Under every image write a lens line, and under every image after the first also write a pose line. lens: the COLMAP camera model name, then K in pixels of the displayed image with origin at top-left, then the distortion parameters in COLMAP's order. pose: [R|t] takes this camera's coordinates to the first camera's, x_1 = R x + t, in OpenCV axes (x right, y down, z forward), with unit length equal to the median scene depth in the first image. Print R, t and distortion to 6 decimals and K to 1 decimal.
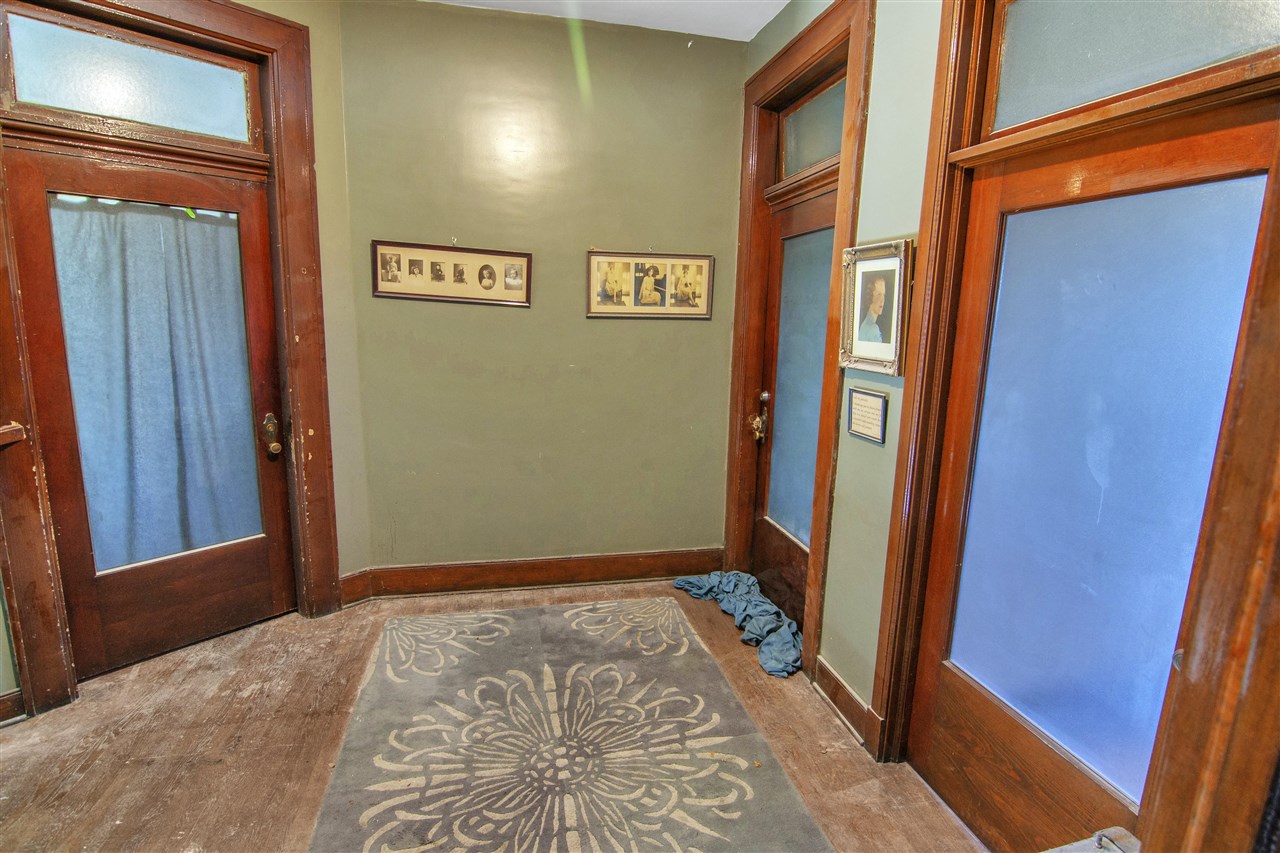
lens RADIAL K [[626.0, 0, 641.2], [0, 626.0, 423.0], [0, 0, 1]] dist [-0.011962, -0.004726]
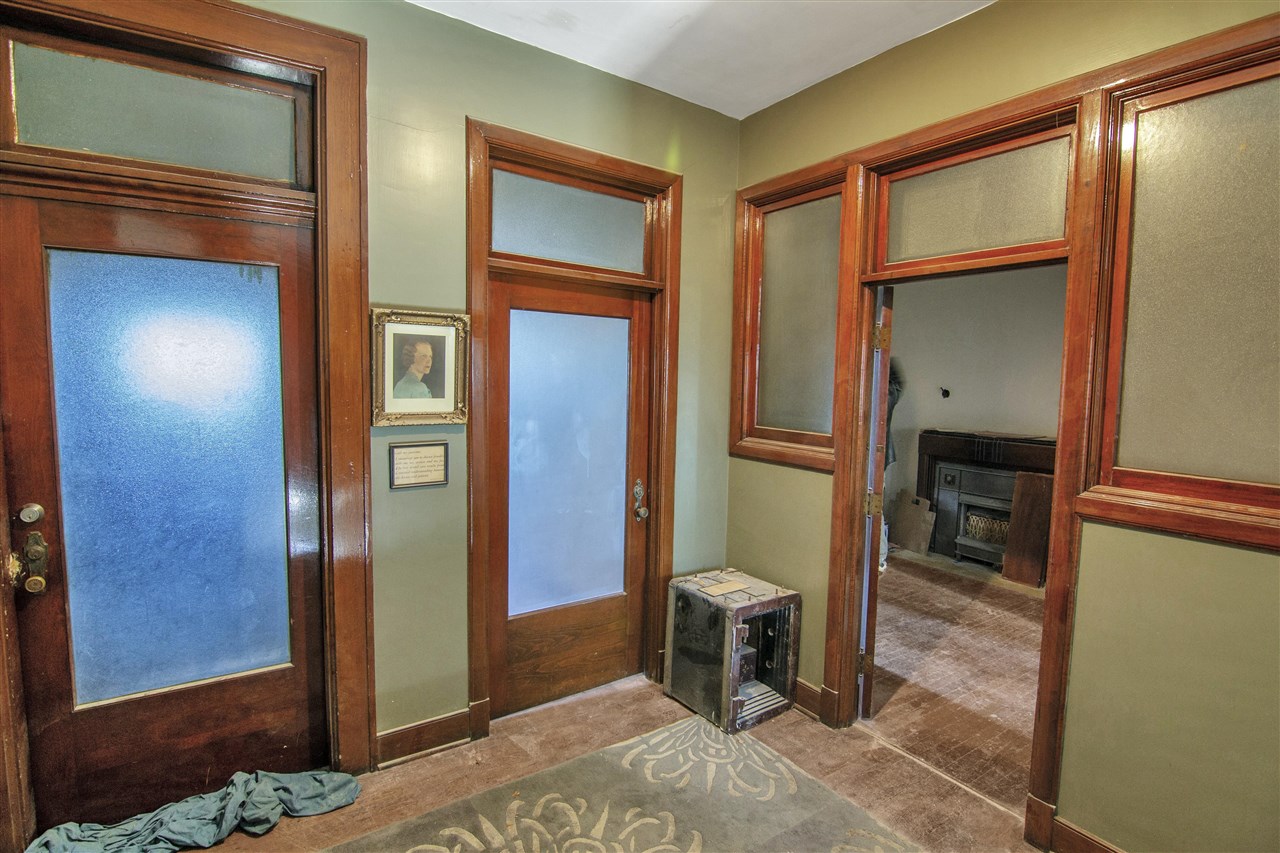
lens RADIAL K [[626.0, 0, 641.2], [0, 626.0, 423.6], [0, 0, 1]] dist [-0.011962, -0.004726]
pose [[-0.369897, -0.107076, 0.922882, -0.815427], [0.133412, 0.976920, 0.166818, -0.224124], [-0.919444, 0.184829, -0.347075, 1.061549]]
